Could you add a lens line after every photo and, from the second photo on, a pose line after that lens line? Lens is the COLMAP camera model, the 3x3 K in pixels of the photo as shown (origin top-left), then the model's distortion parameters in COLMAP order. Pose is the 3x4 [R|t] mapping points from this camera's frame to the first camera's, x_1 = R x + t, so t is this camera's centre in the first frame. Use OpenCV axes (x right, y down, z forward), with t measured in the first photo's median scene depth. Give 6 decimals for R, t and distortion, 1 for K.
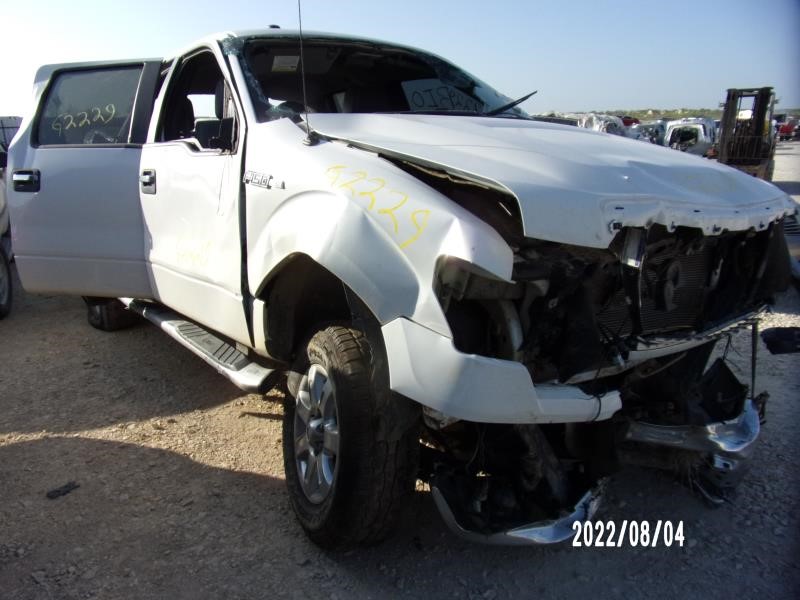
lens RADIAL K [[558.2, 0, 394.3], [0, 558.2, 299.9], [0, 0, 1]] dist [-0.054399, 0.011502]
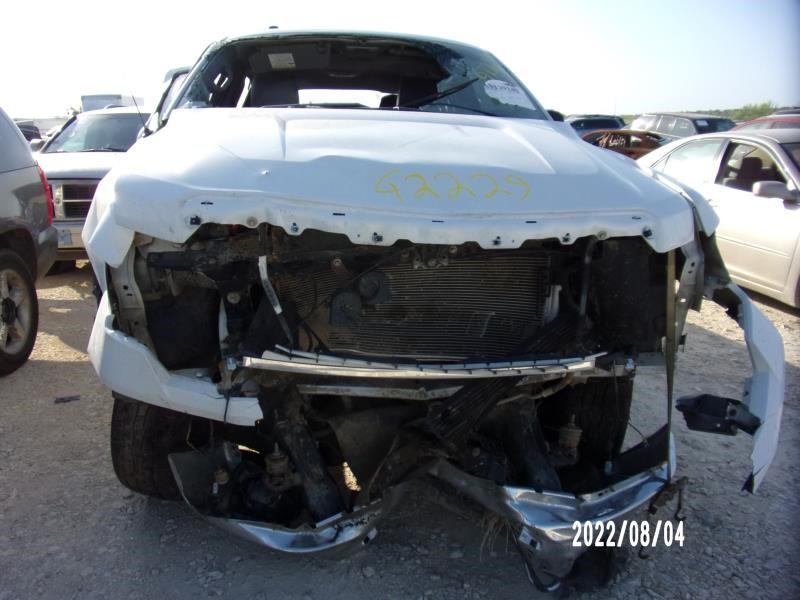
lens RADIAL K [[558.2, 0, 395.2], [0, 558.2, 299.6], [0, 0, 1]] dist [-0.054399, 0.011502]
pose [[0.895626, 0.141837, -0.421588, 0.833770], [-0.138200, 0.989622, 0.039351, -0.061571], [0.422794, 0.023020, 0.905933, 0.200361]]
